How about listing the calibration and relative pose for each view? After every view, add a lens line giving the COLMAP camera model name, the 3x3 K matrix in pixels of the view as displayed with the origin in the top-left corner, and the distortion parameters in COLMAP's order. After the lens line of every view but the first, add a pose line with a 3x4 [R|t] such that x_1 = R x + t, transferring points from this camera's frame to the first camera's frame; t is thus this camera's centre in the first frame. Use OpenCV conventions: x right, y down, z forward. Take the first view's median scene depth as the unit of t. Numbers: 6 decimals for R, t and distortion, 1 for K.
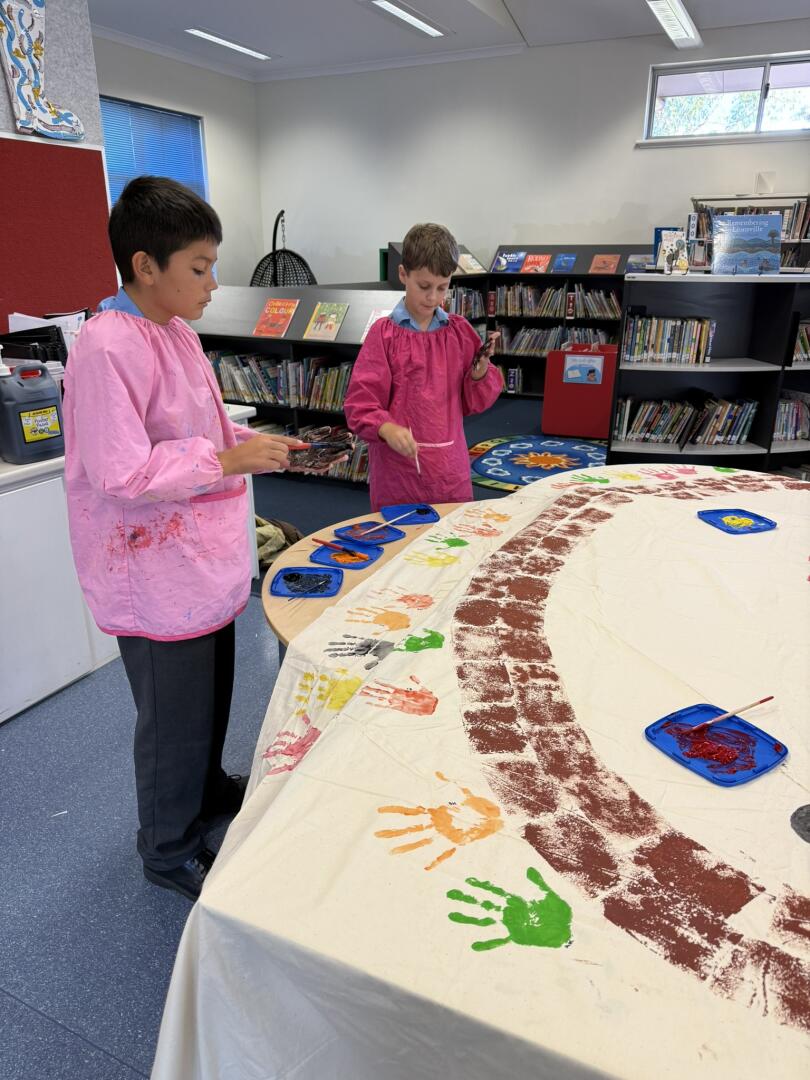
lens RADIAL K [[778.3, 0, 410.6], [0, 778.3, 564.2], [0, 0, 1]] dist [0.004279, -0.012190]
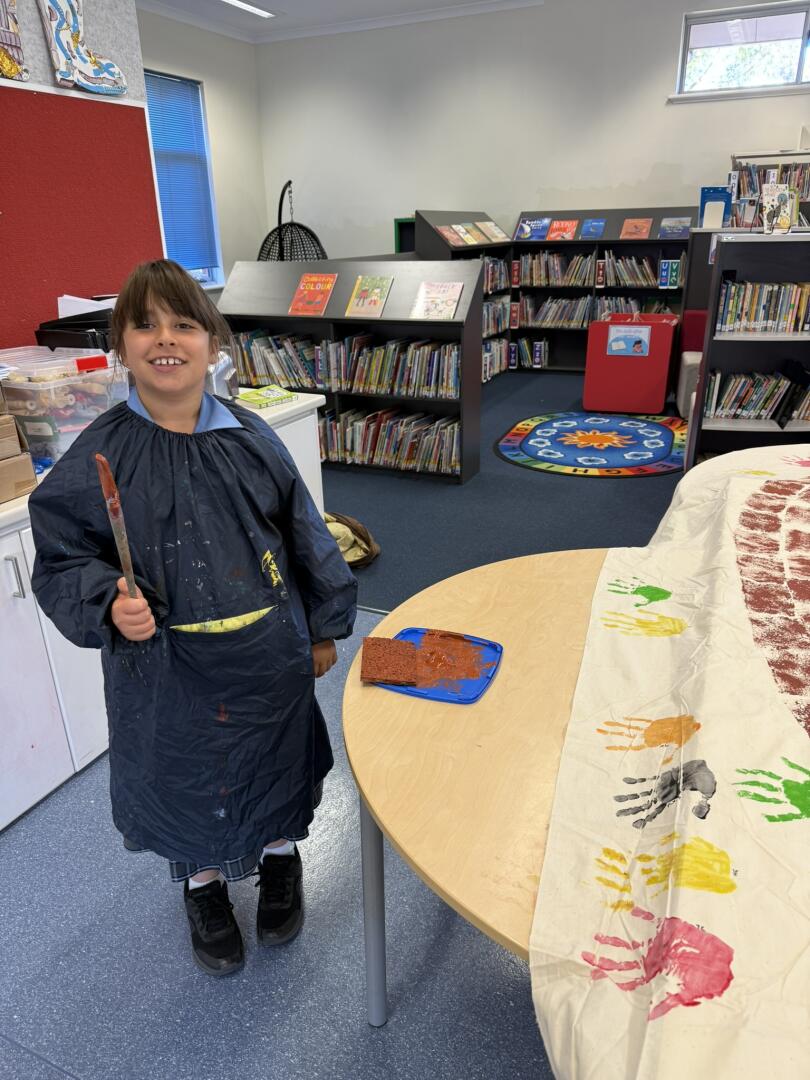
lens RADIAL K [[778.3, 0, 410.6], [0, 778.3, 564.2], [0, 0, 1]] dist [0.004279, -0.012190]
pose [[0.999218, -0.034501, 0.019338, -0.081782], [0.033911, 0.998973, 0.030053, -0.019571], [-0.020355, -0.029373, 0.999361, 0.061379]]
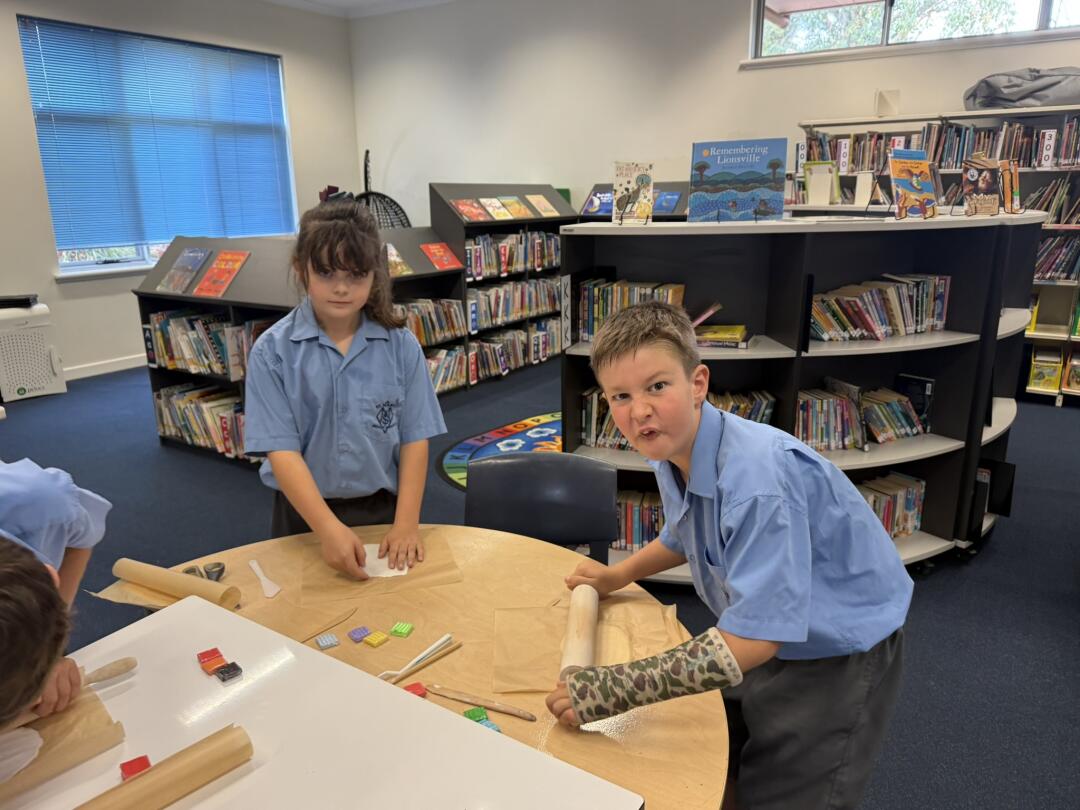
lens RADIAL K [[770.3, 0, 539.2], [0, 770.3, 420.8], [0, 0, 1]] dist [0.074355, -0.120454]
pose [[0.990447, 0.025723, -0.135470, 0.265782], [-0.038075, 0.995269, -0.089387, -0.094342], [0.132530, 0.093691, 0.986741, 0.229899]]
